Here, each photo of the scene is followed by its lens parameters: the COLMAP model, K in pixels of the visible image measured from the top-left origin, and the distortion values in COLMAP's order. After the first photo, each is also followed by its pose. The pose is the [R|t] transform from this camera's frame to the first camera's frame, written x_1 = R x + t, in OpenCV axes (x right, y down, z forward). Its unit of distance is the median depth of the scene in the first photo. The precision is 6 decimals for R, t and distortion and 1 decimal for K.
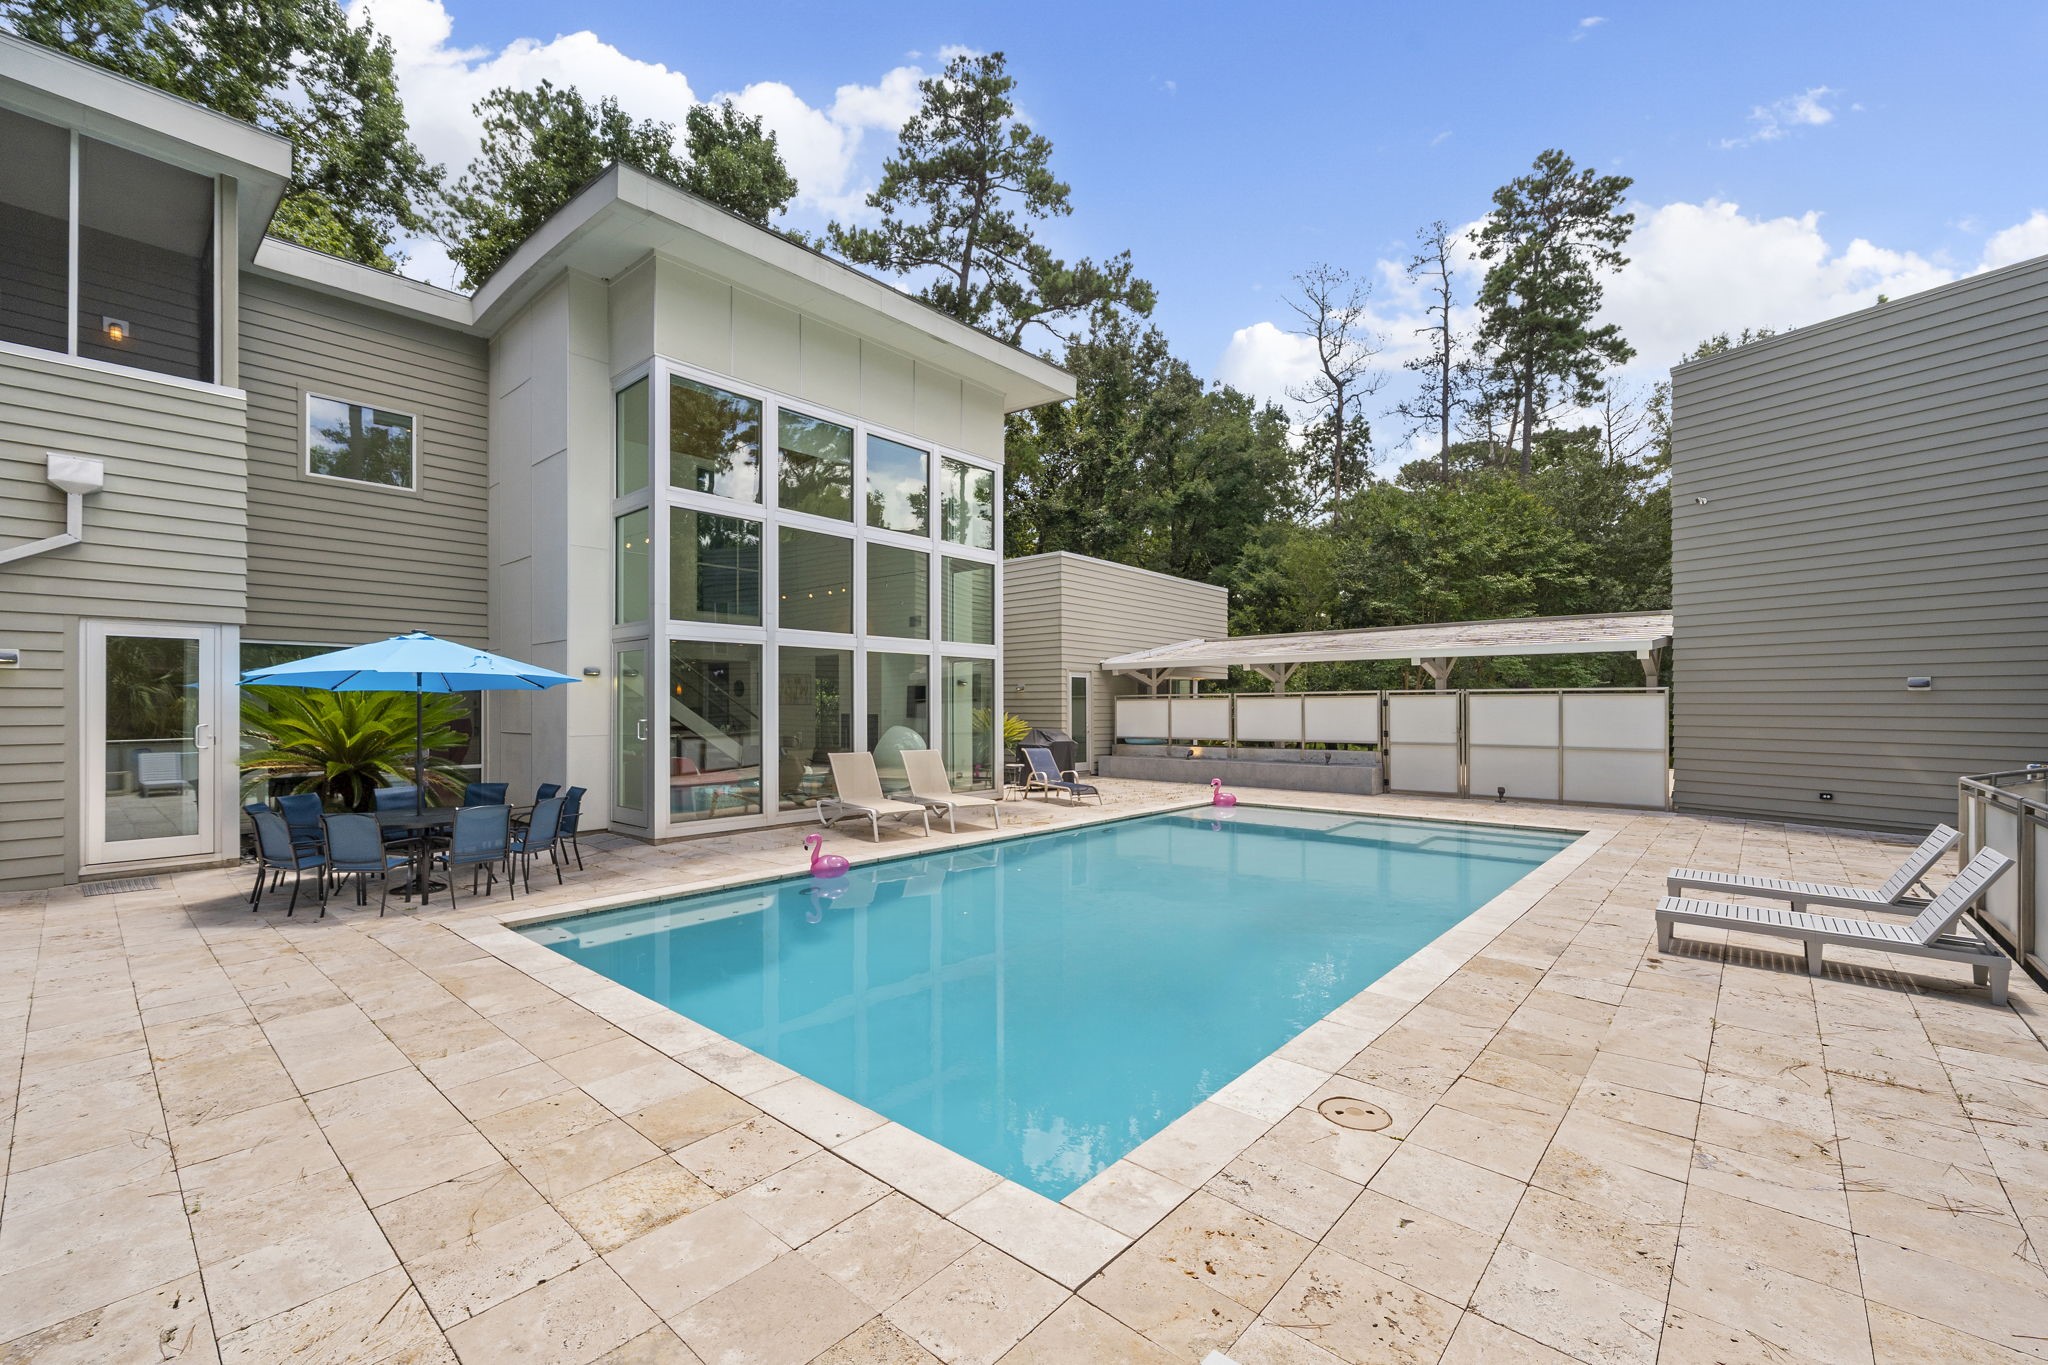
lens RADIAL K [[847.7, 0, 1001.7], [0, 847.7, 709.6], [0, 0, 1]] dist [-0.010033, -0.000149]
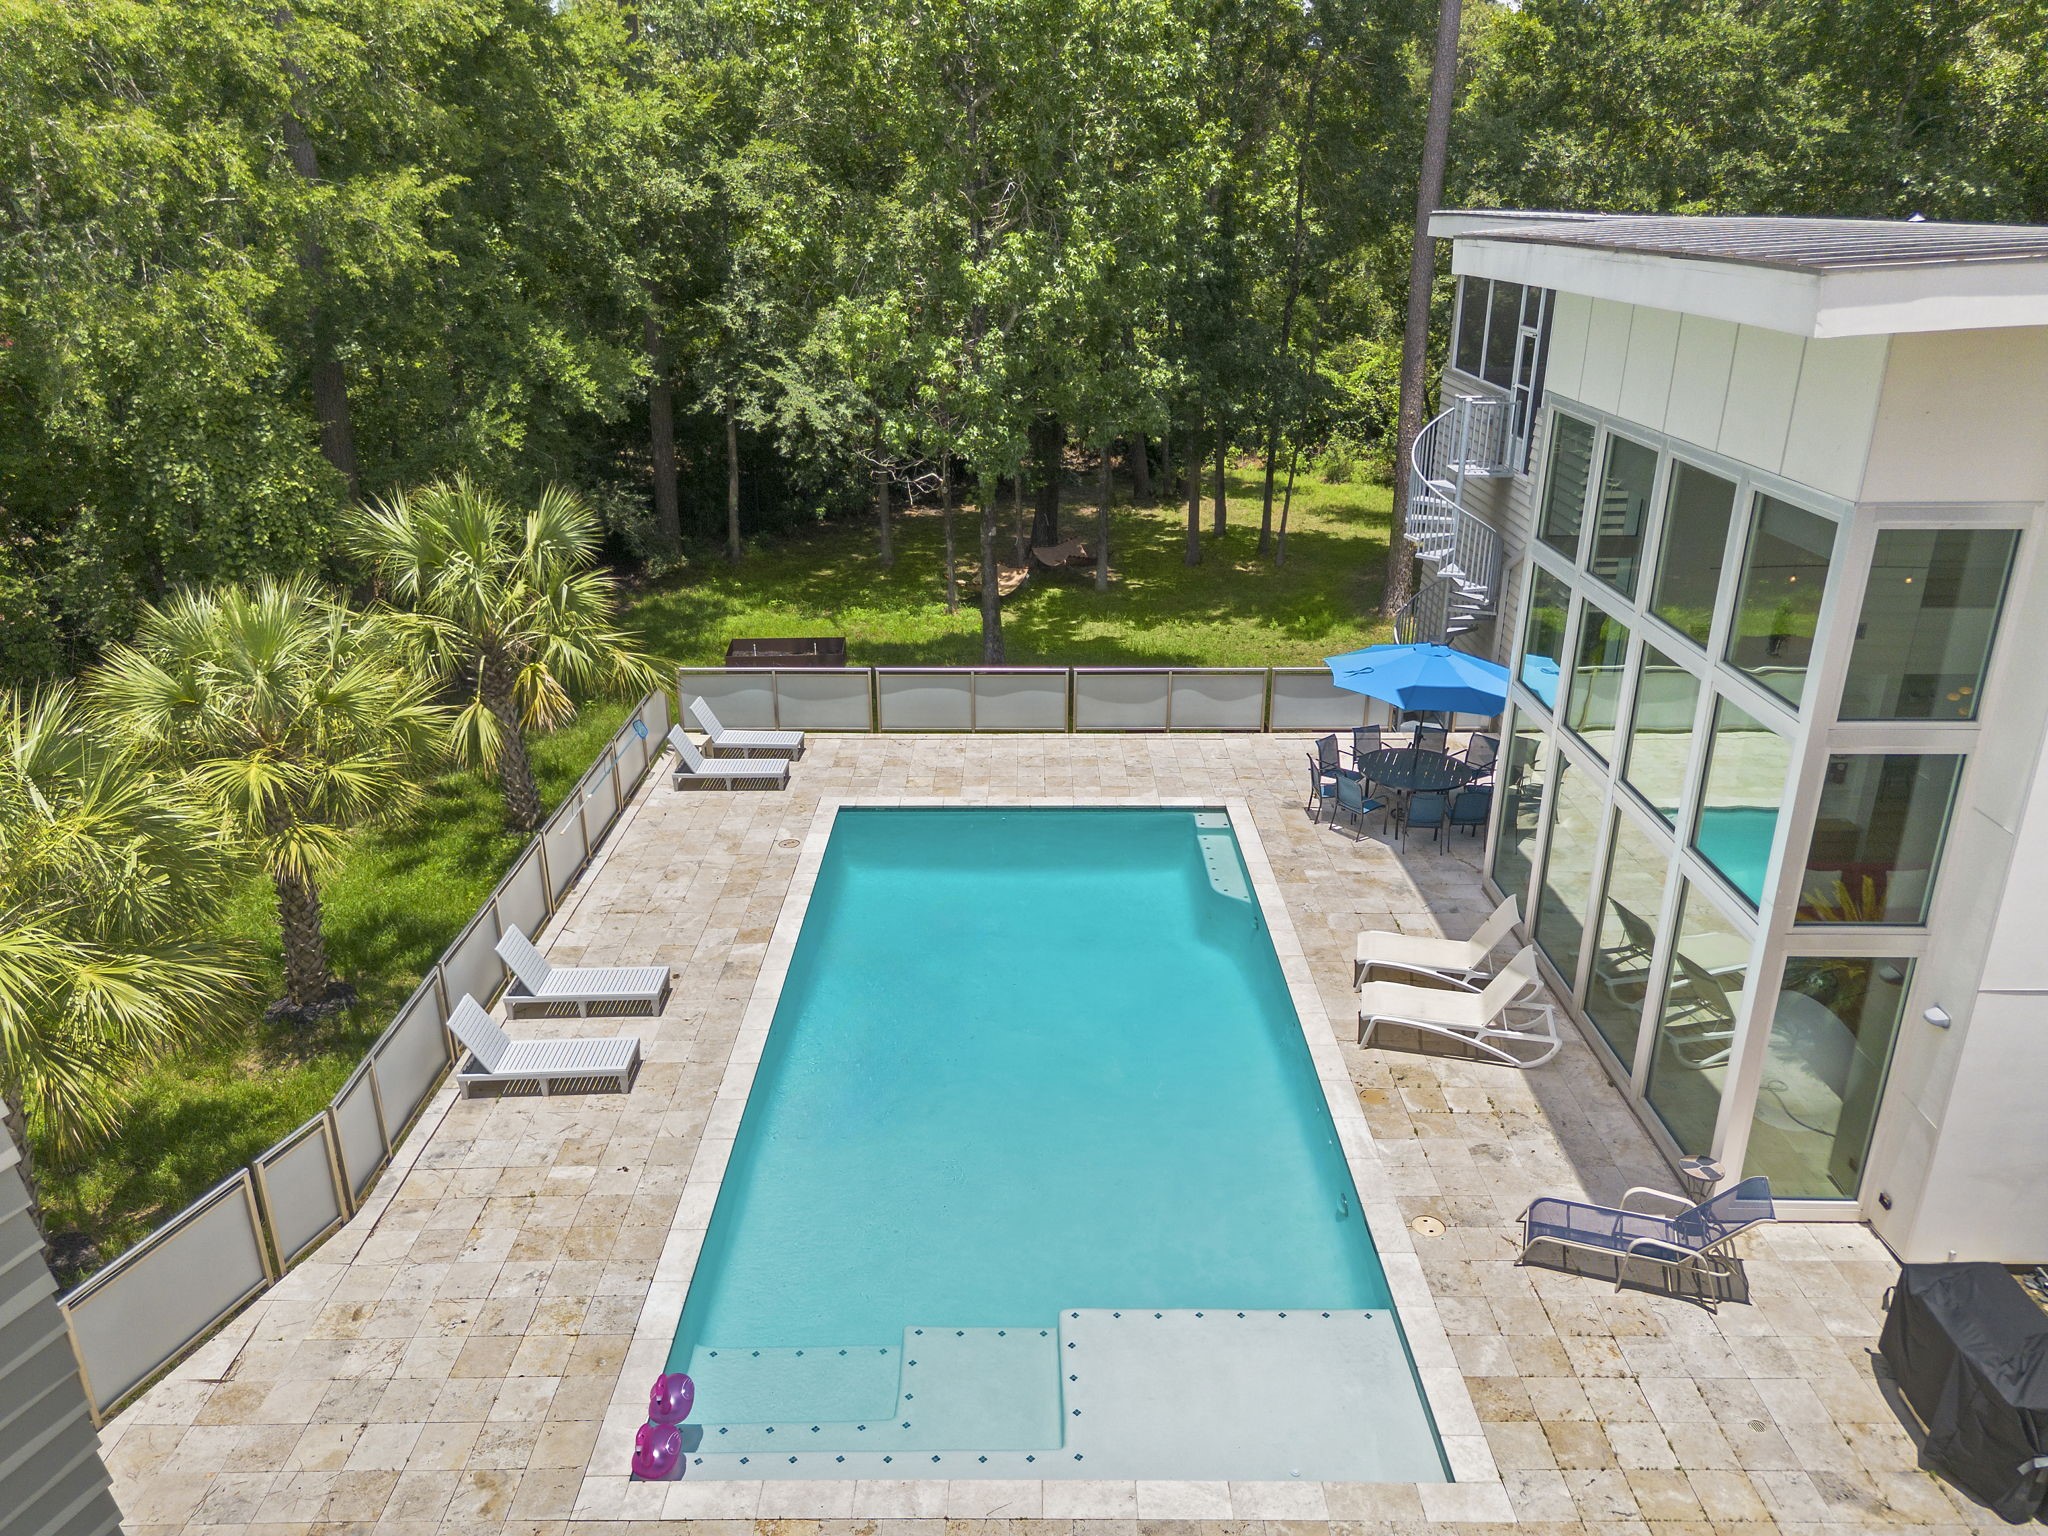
lens RADIAL K [[1460.3, 0, 1024.0], [0, 1460.3, 768.0], [0, 0, 1]] dist [0.022250, -0.004126]
pose [[-0.744667, 0.240024, -0.622784, 0.282439], [-0.003119, 0.931837, 0.362864, -0.162919], [0.667429, 0.272155, -0.693160, 0.482410]]
